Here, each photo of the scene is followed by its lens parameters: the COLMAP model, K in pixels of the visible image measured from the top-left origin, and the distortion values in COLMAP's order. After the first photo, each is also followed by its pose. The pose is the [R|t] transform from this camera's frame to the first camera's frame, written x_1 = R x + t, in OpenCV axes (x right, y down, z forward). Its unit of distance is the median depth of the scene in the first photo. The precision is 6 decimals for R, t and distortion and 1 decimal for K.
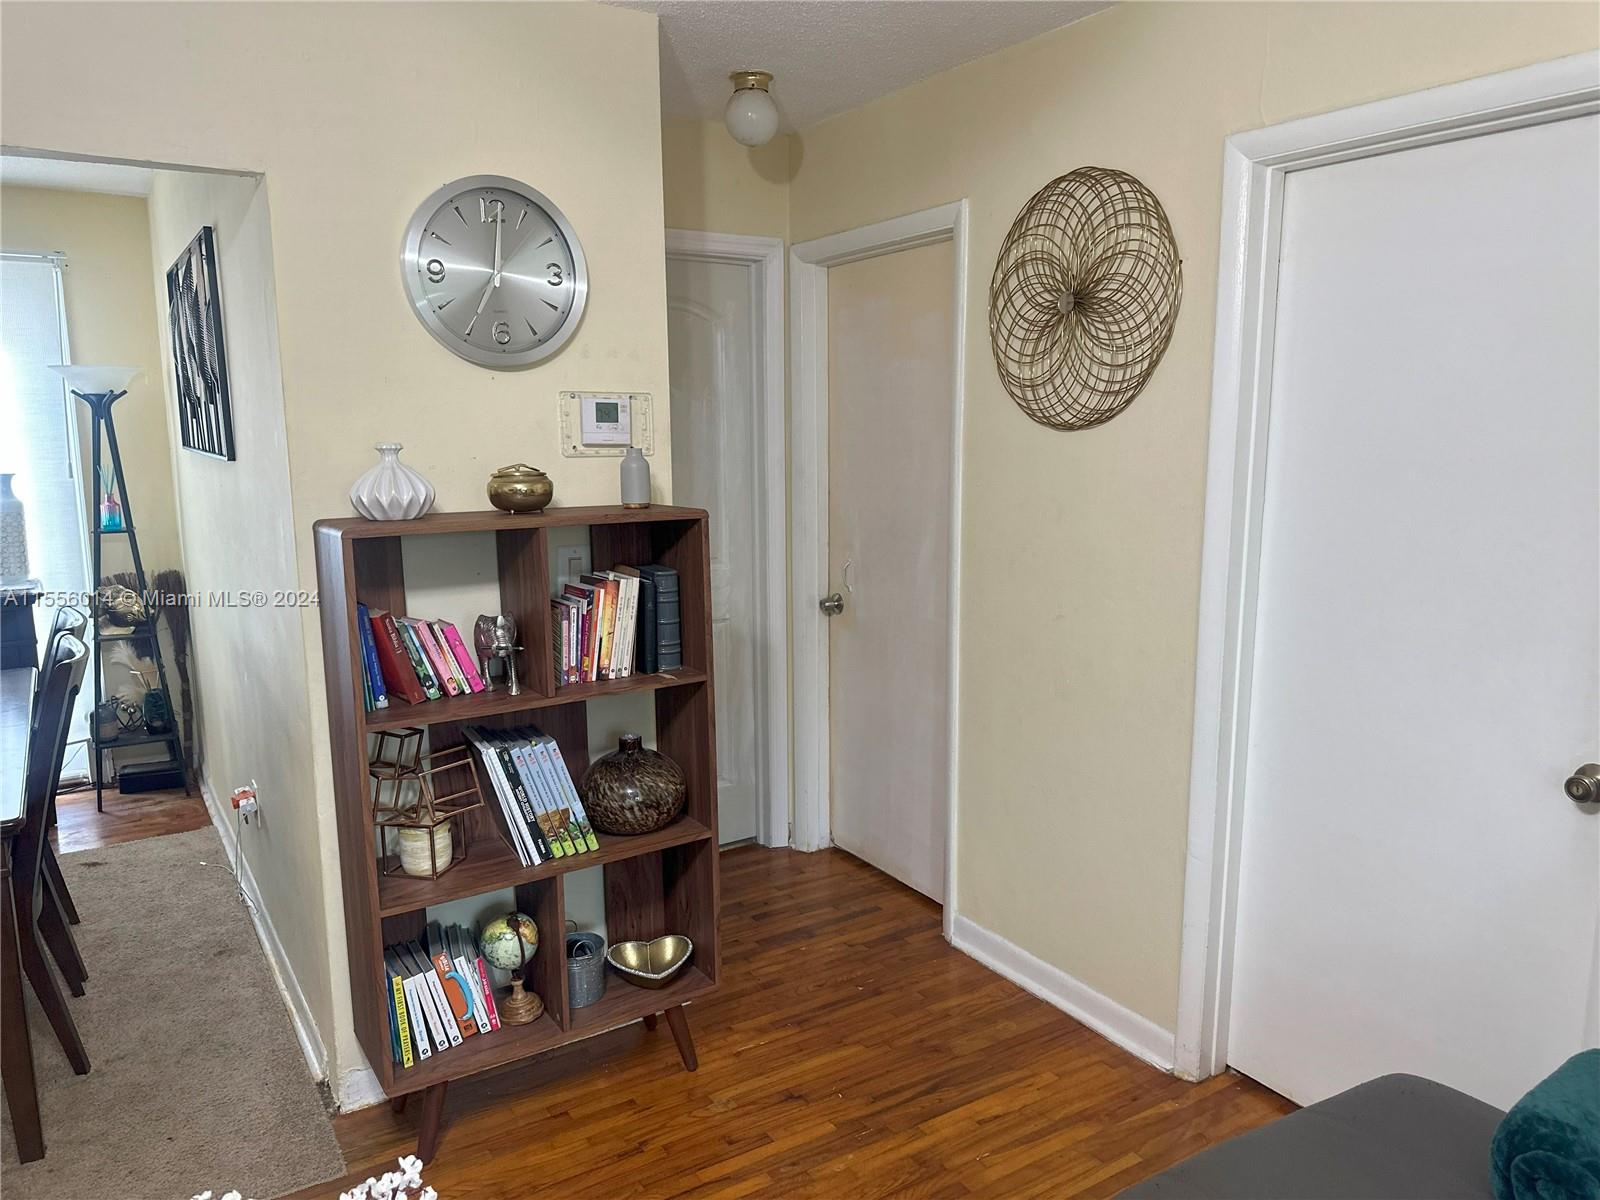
lens RADIAL K [[1122.4, 0, 799.1], [0, 1122.4, 602.4], [0, 0, 1]] dist [0.047832, -0.011823]
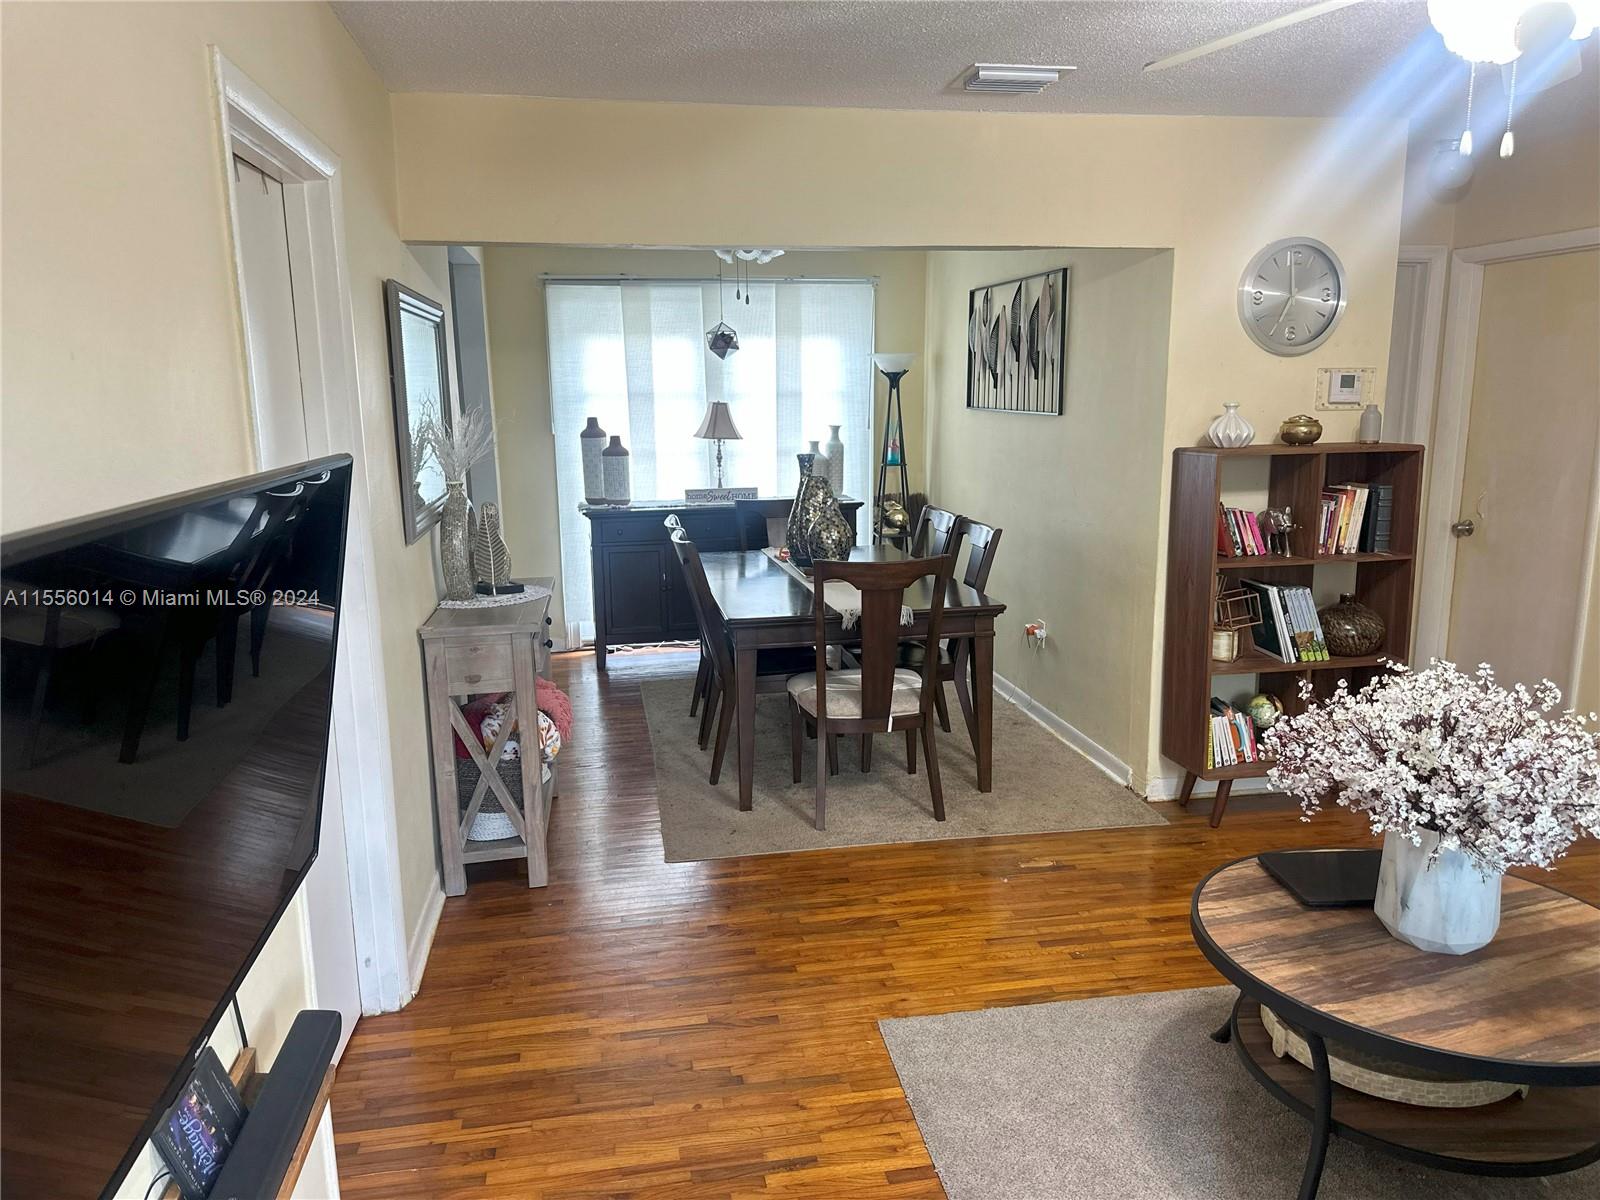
lens RADIAL K [[1122.4, 0, 798.1], [0, 1122.4, 602.0], [0, 0, 1]] dist [0.047832, -0.011823]
pose [[0.928254, 0.067741, -0.365727, -0.294611], [-0.056692, 0.997554, 0.040881, 0.115079], [0.367602, -0.017214, 0.929824, -0.753665]]
